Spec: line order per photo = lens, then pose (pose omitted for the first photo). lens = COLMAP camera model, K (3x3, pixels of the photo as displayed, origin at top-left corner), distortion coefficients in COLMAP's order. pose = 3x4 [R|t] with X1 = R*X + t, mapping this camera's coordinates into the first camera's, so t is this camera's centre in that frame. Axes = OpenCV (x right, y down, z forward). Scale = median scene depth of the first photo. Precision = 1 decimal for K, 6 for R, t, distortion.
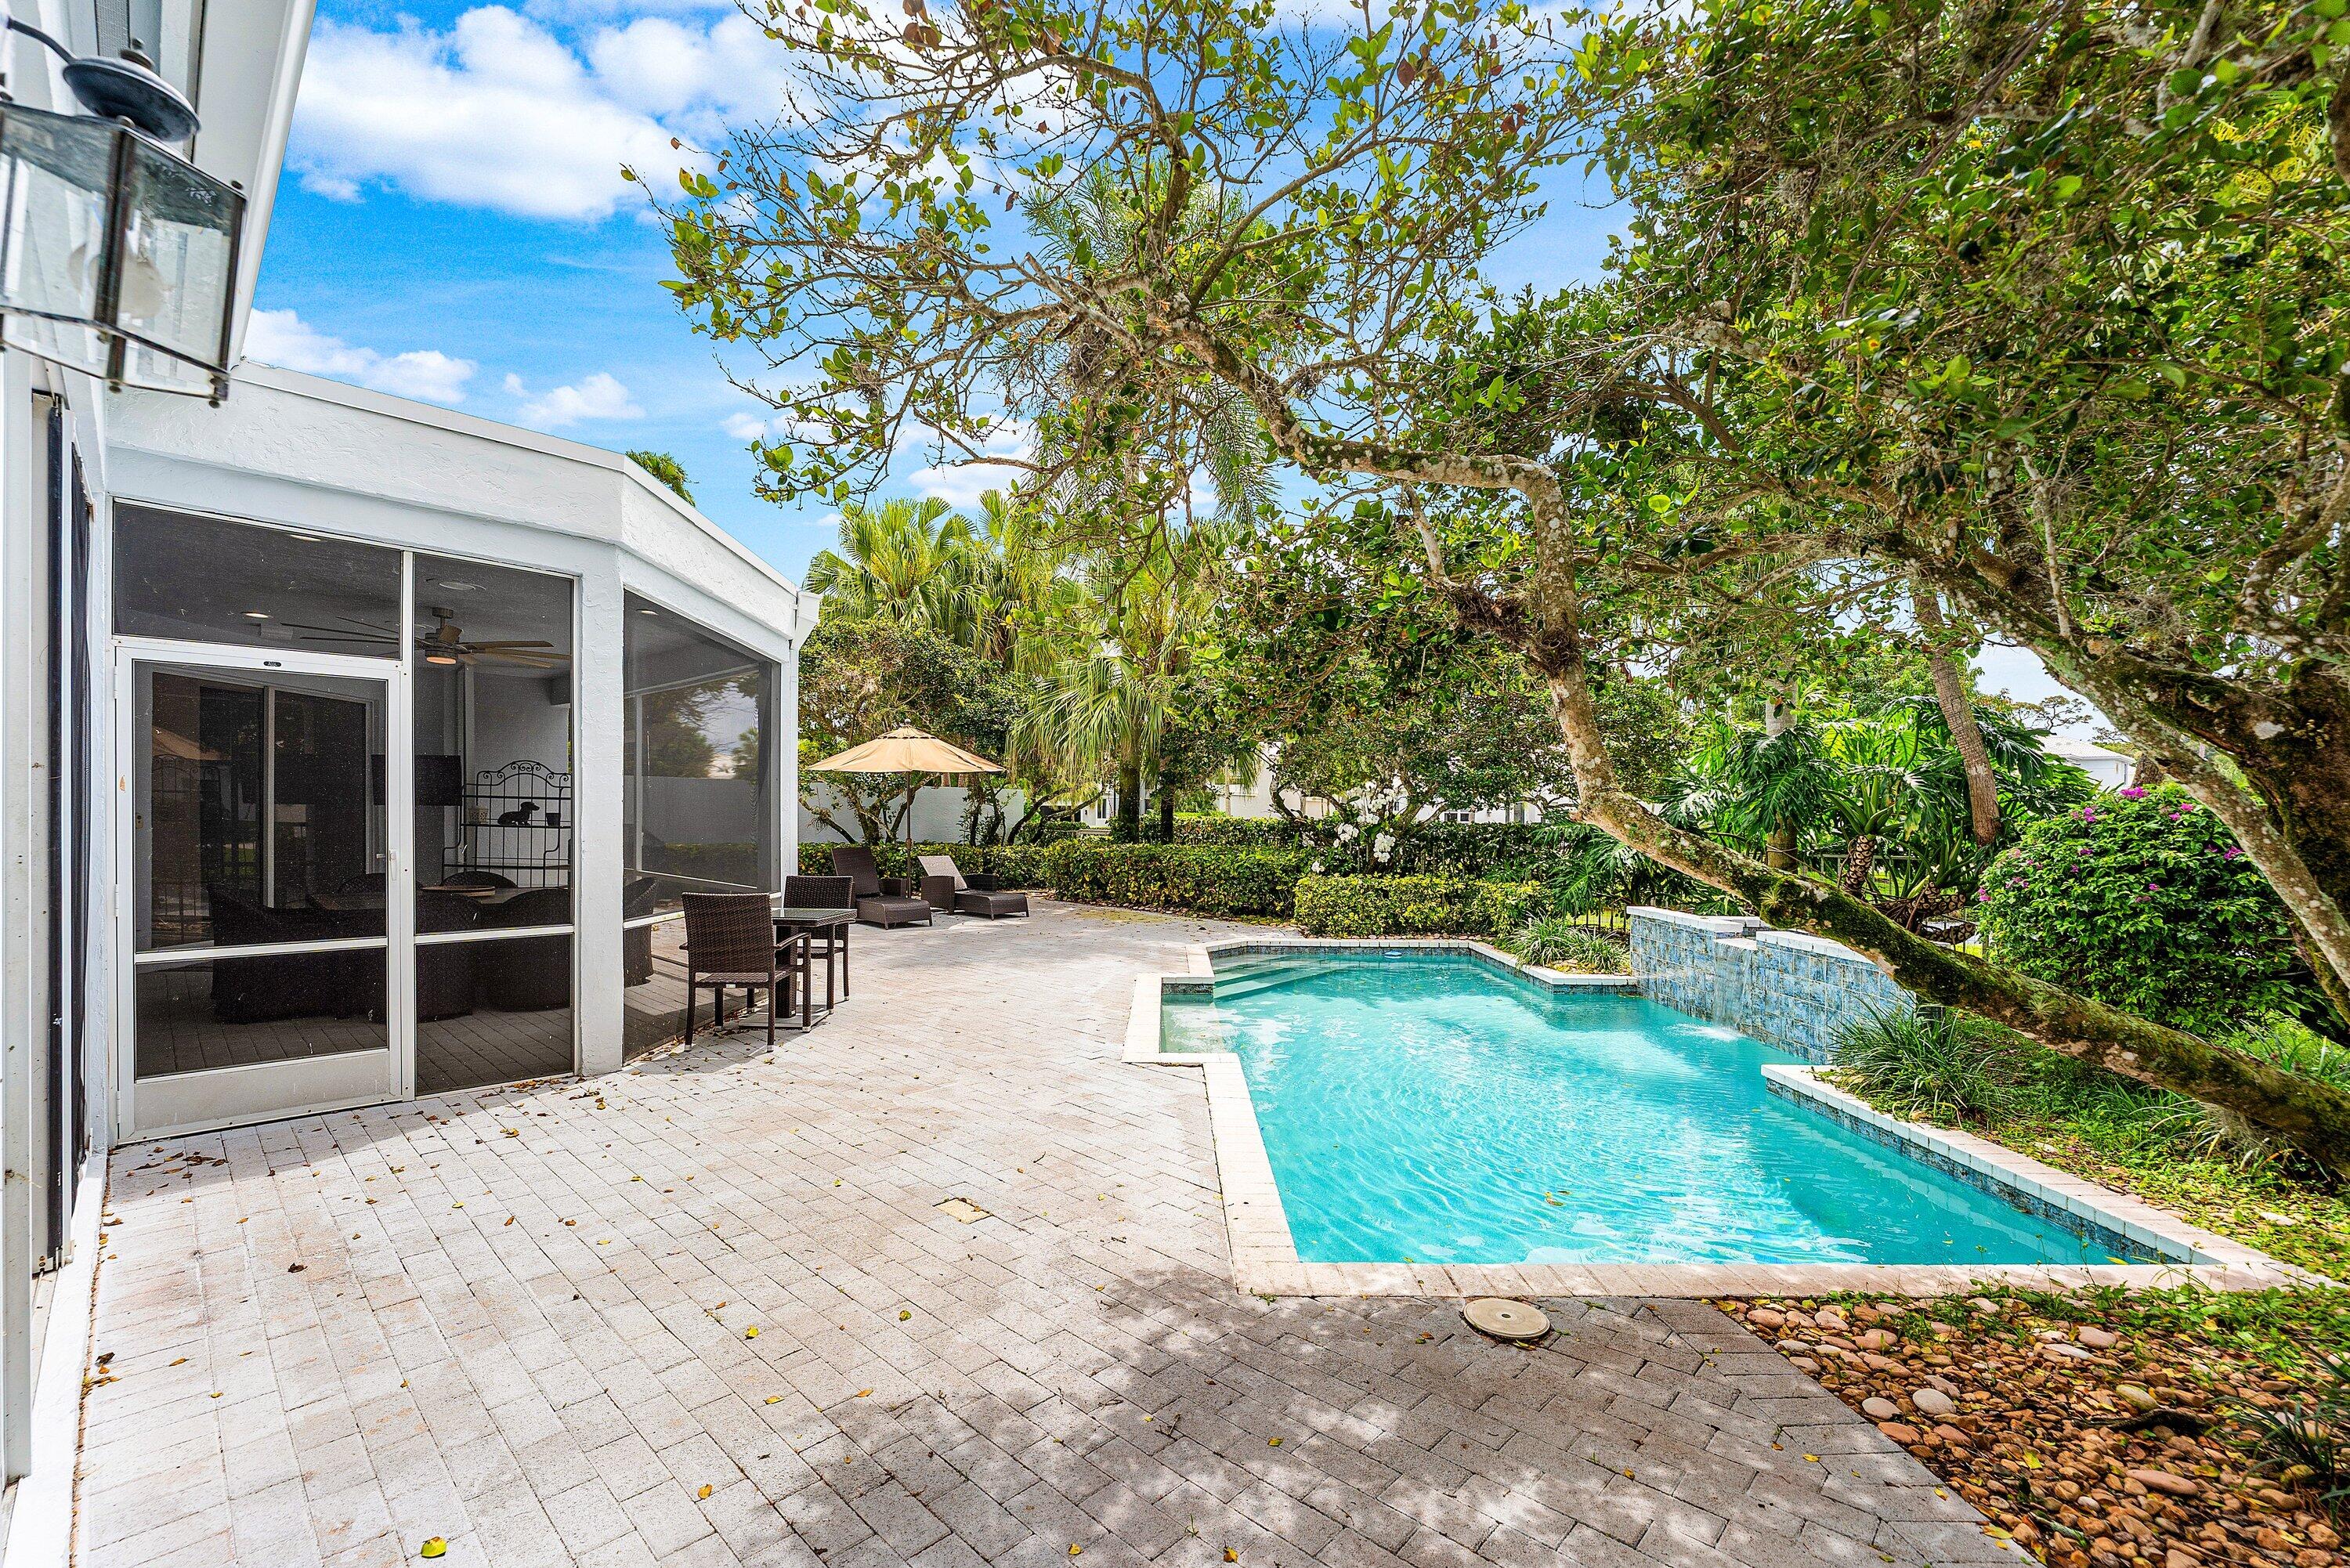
lens RADIAL K [[988.6, 0, 1182.1], [0, 988.6, 812.9], [0, 0, 1]] dist [0.001520, 0.000123]
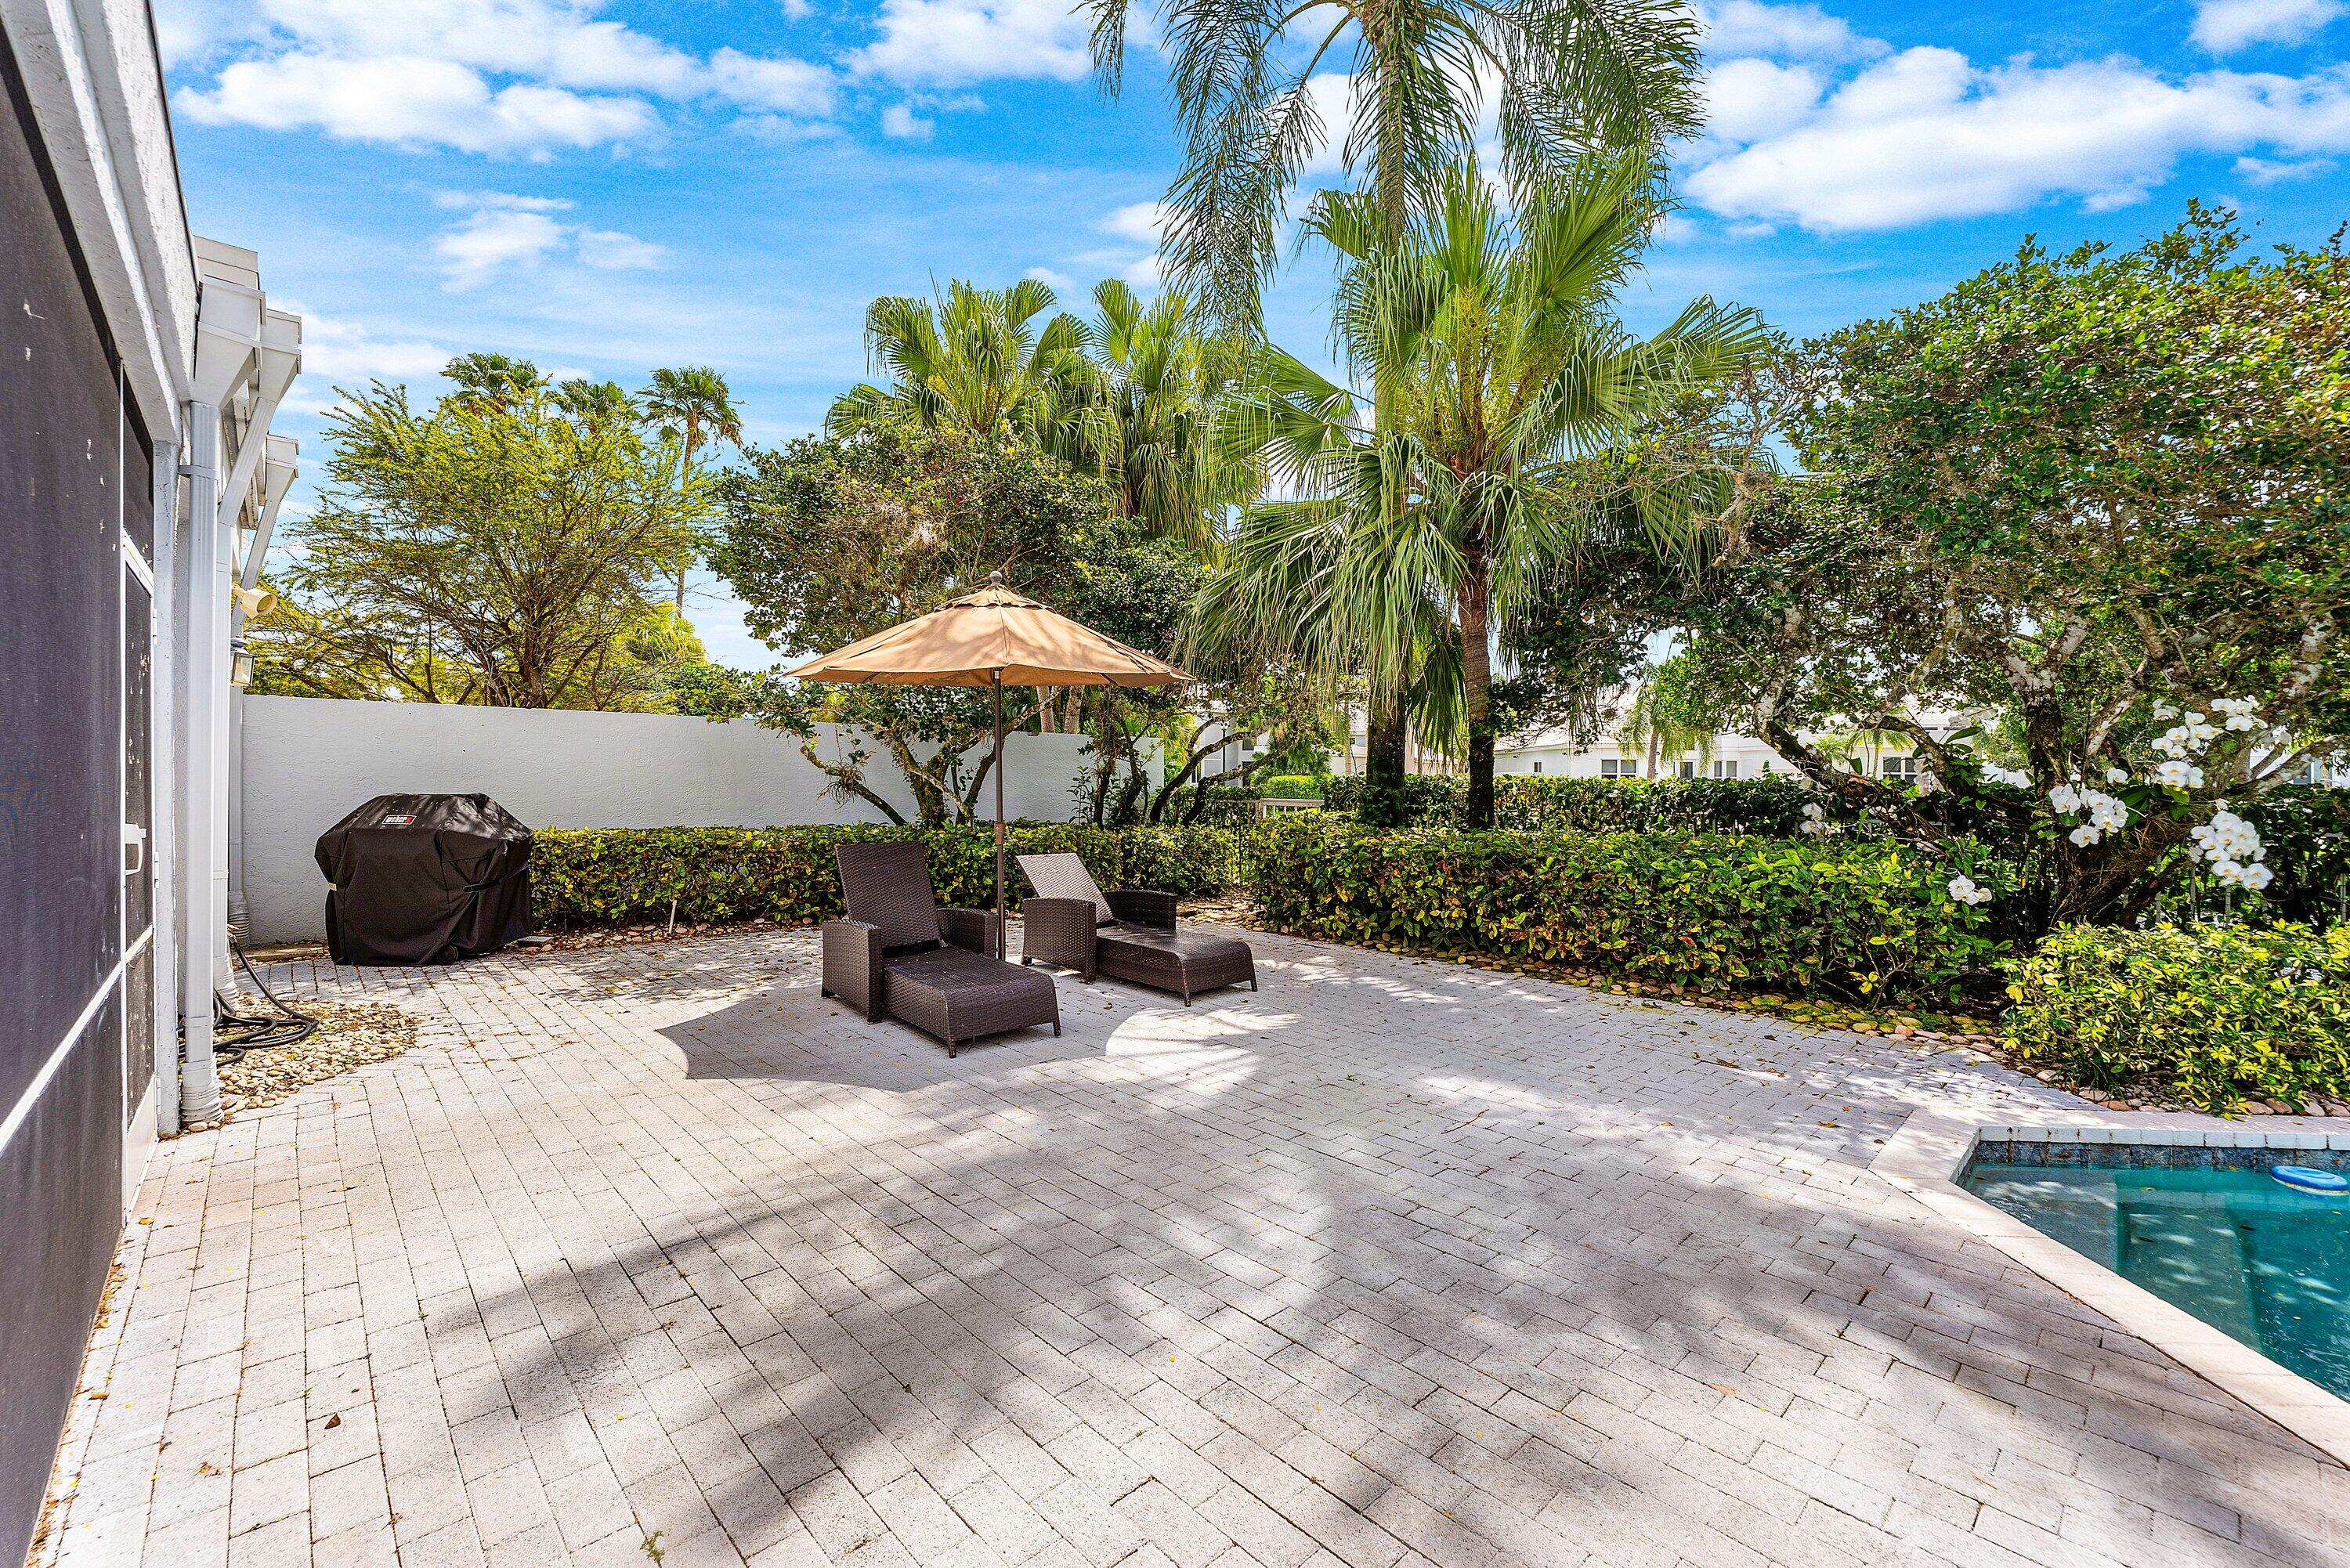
lens RADIAL K [[986.6, 0, 1172.0], [0, 986.6, 789.2], [0, 0, 1]] dist [-0.000969, 0.000307]
pose [[0.996339, -0.003730, -0.085411, -0.127868], [0.004716, 0.999924, 0.011352, 0.003959], [0.085362, -0.011714, 0.996281, 0.446521]]
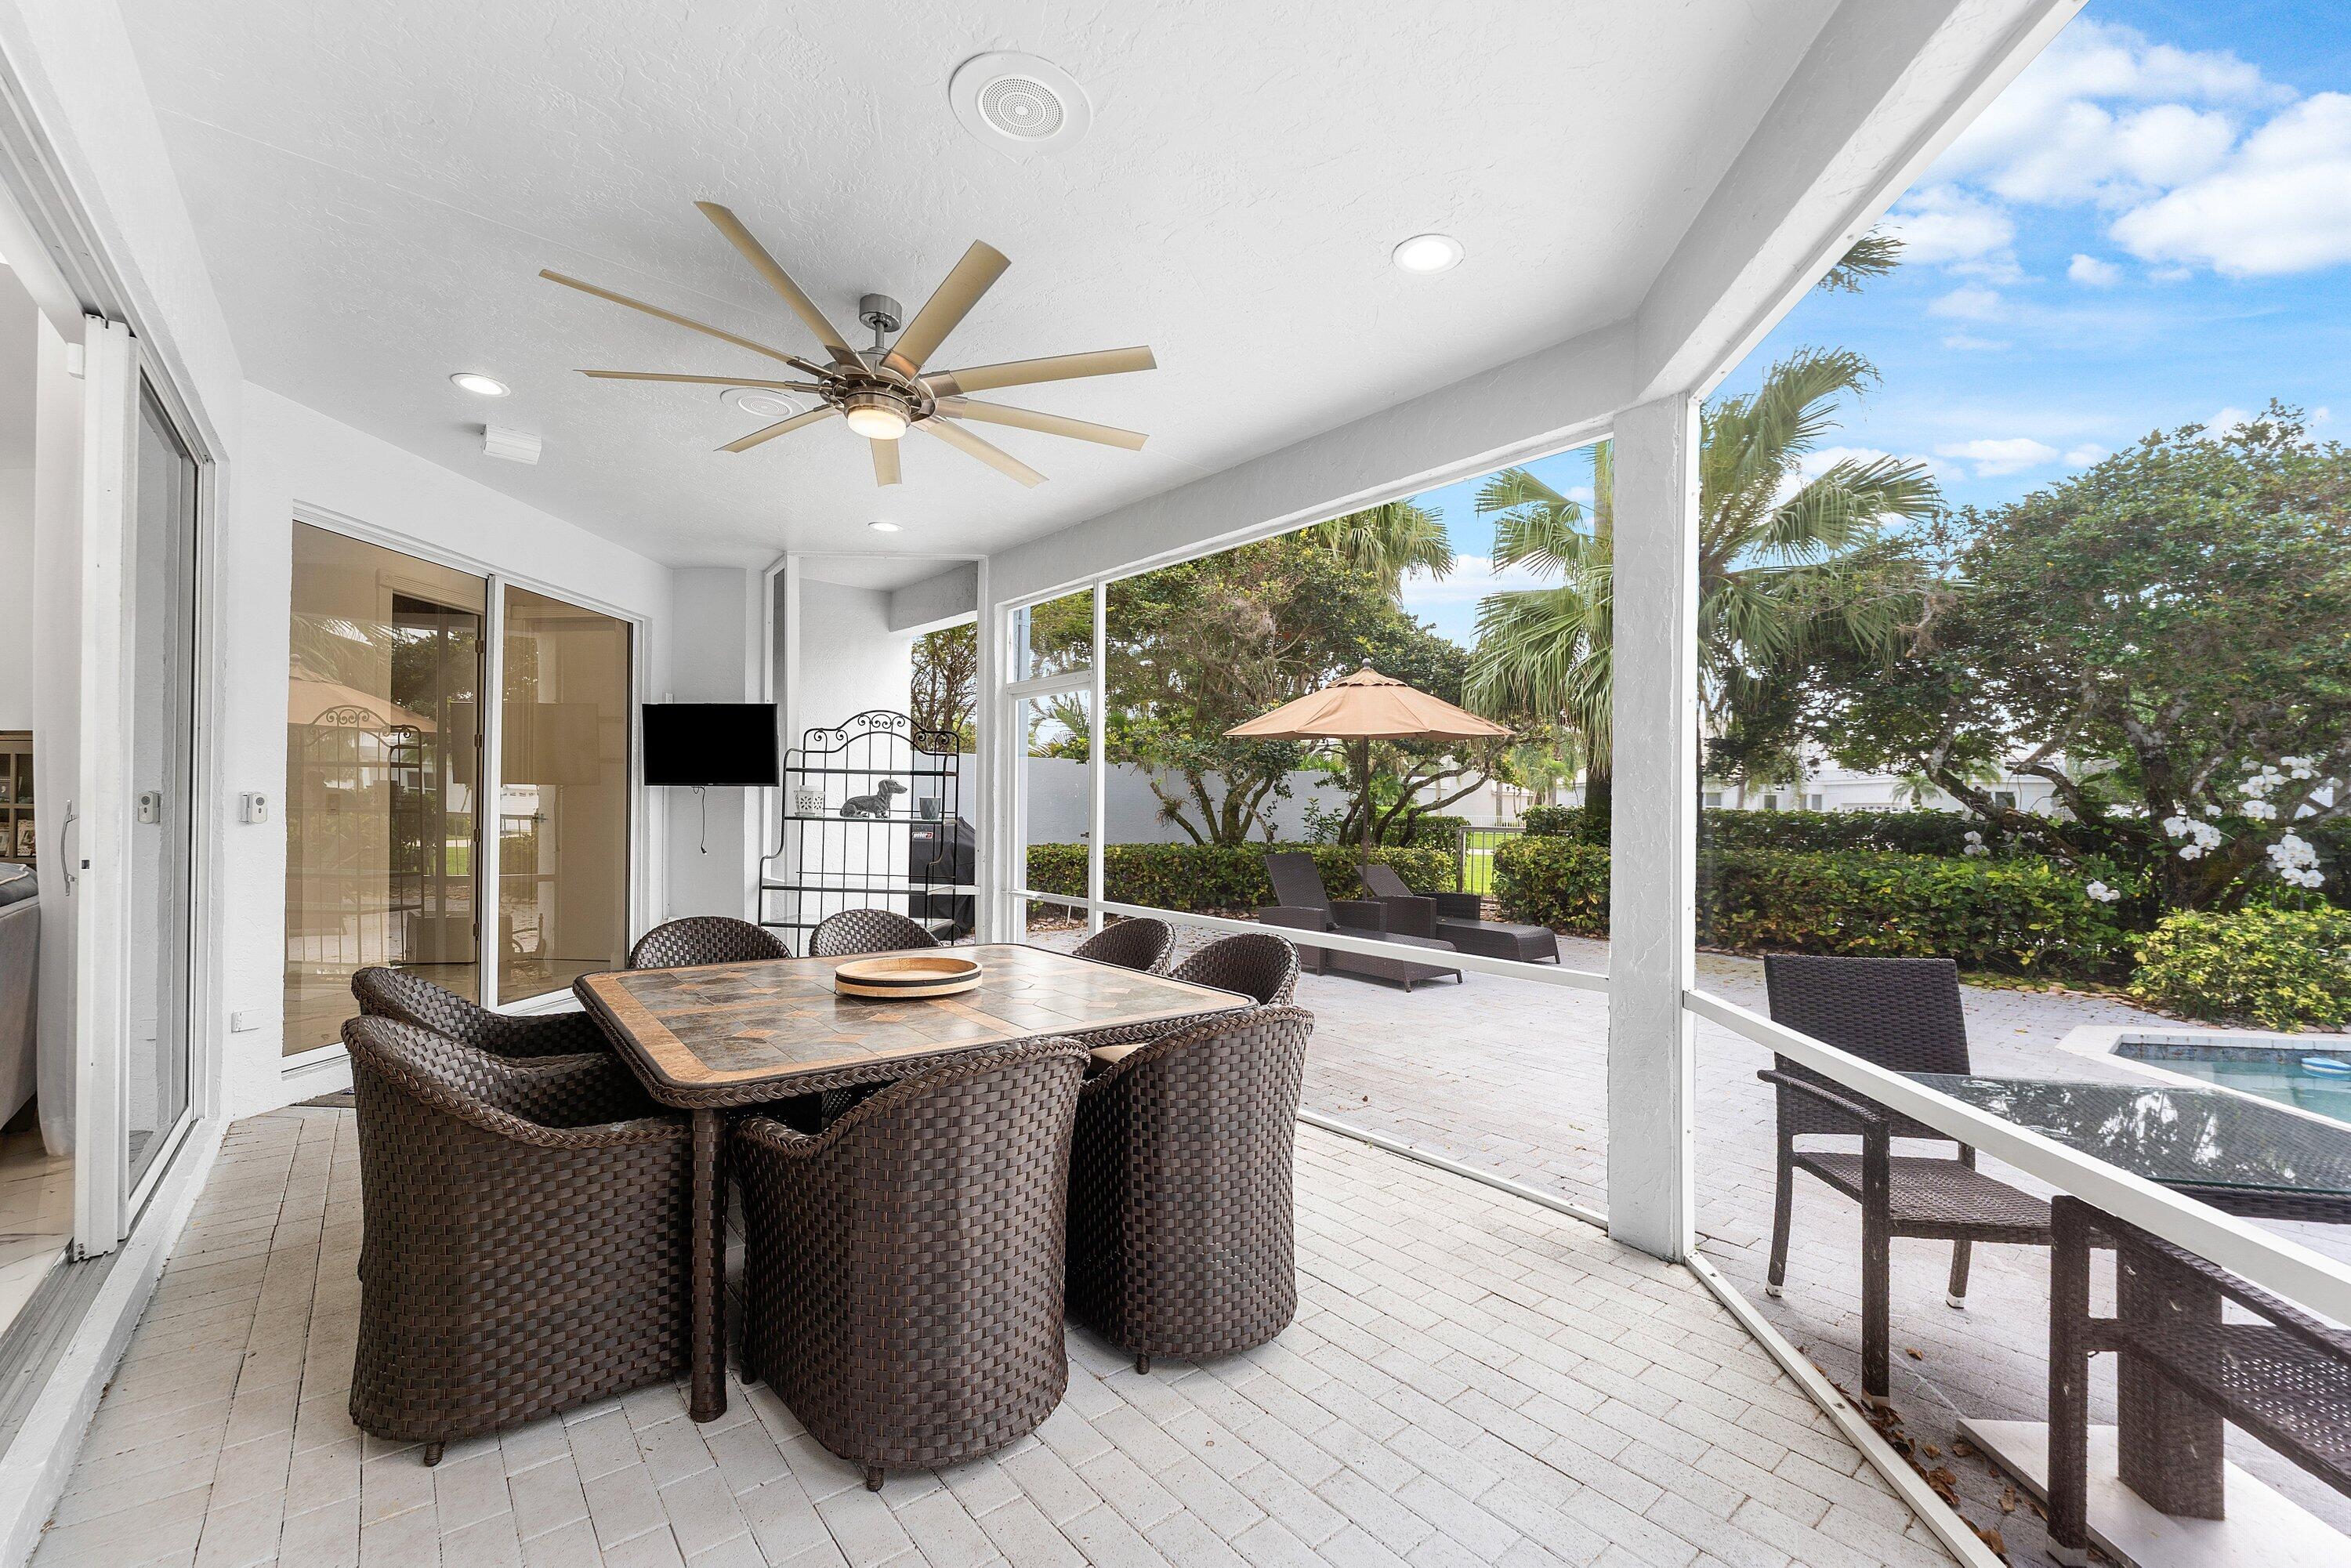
lens RADIAL K [[989.0, 0, 1182.7], [0, 989.0, 812.9], [0, 0, 1]] dist [0.001520, 0.000123]
pose [[0.991977, 0.000372, -0.126417, -0.262637], [0.000157, 0.999991, 0.004175, 0.004062], [0.126418, -0.004161, 0.991968, 0.279064]]
